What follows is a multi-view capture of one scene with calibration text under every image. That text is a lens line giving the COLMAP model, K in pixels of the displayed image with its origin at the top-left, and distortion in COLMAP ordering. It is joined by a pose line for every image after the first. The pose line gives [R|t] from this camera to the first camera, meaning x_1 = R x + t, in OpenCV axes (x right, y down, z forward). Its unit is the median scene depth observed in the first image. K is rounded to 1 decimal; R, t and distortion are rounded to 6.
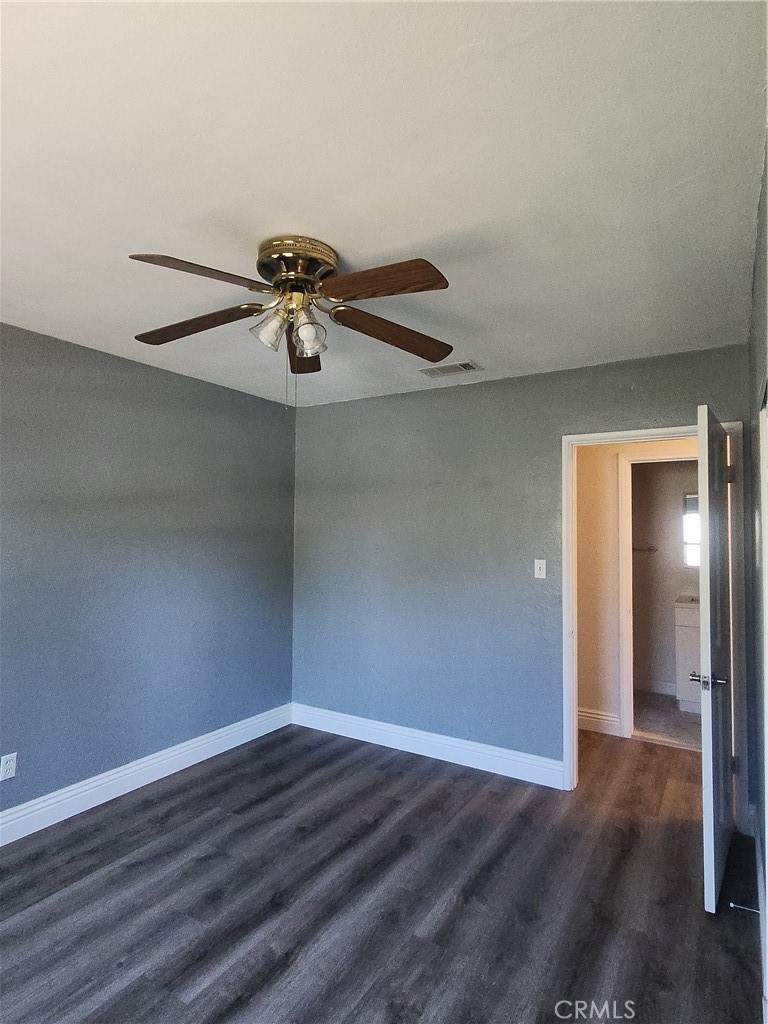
lens RADIAL K [[558.2, 0, 383.3], [0, 558.2, 511.9], [0, 0, 1]] dist [-0.005916, 0.004416]
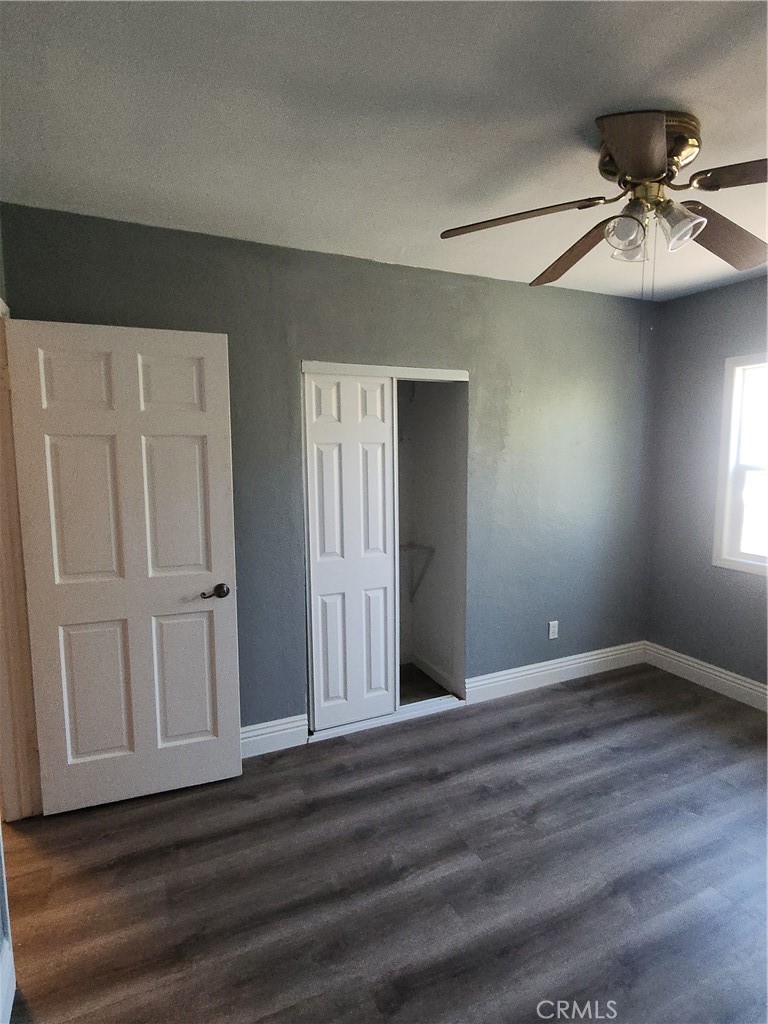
lens RADIAL K [[558.2, 0, 383.9], [0, 558.2, 511.9], [0, 0, 1]] dist [-0.005916, 0.004416]
pose [[-0.837608, -0.065023, 0.542388, -0.290841], [-0.016437, 0.995441, 0.093952, 0.040213], [-0.546024, 0.069780, -0.834858, 1.818502]]
